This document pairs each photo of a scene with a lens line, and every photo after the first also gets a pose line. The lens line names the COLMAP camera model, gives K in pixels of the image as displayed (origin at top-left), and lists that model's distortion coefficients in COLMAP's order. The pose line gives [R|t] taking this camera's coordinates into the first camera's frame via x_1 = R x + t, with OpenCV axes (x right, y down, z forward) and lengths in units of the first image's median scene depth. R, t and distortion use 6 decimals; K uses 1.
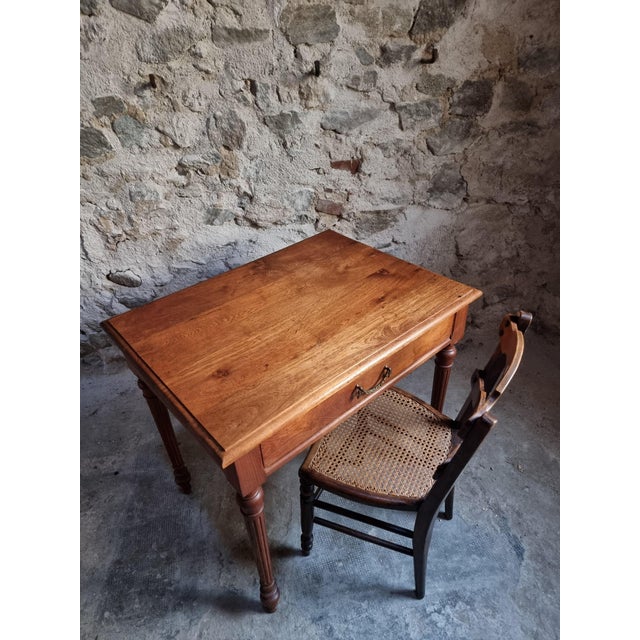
lens RADIAL K [[449.0, 0, 313.7], [0, 449.0, 329.8], [0, 0, 1]] dist [0.064694, -0.067995]
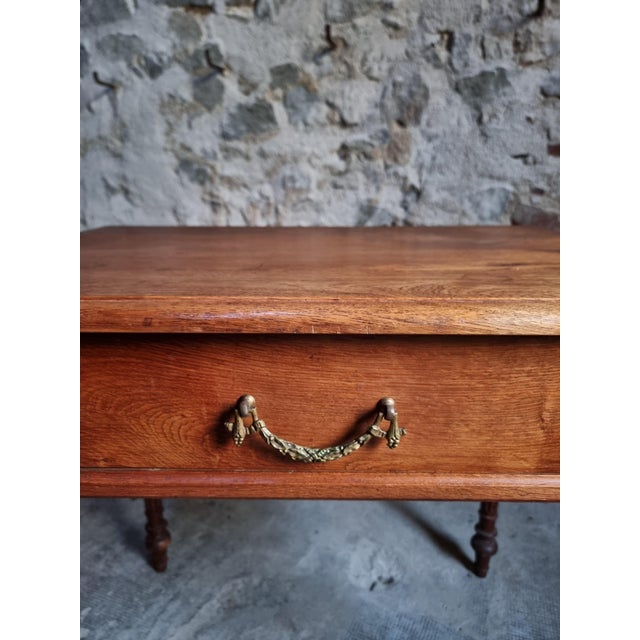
lens RADIAL K [[449.0, 0, 315.1], [0, 449.0, 320.9], [0, 0, 1]] dist [0.064694, -0.067995]
pose [[0.845417, 0.186889, -0.500343, 0.133511], [-0.343714, 0.907402, -0.241832, 0.139141], [0.408816, 0.376424, 0.831369, 0.422798]]
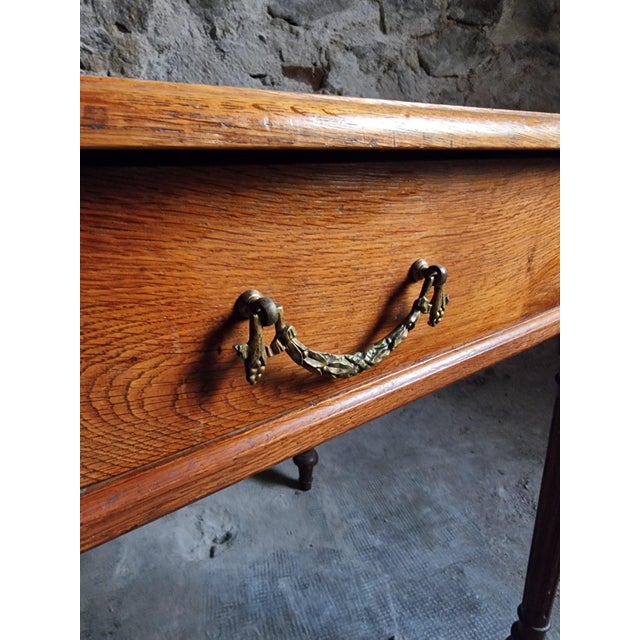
lens RADIAL K [[449.0, 0, 309.6], [0, 449.0, 291.2], [0, 0, 1]] dist [0.064694, -0.067995]
pose [[0.996271, 0.021091, 0.083660, 0.029307], [0.006410, 0.948885, -0.315557, 0.163999], [-0.086040, 0.314917, 0.945211, 0.476562]]
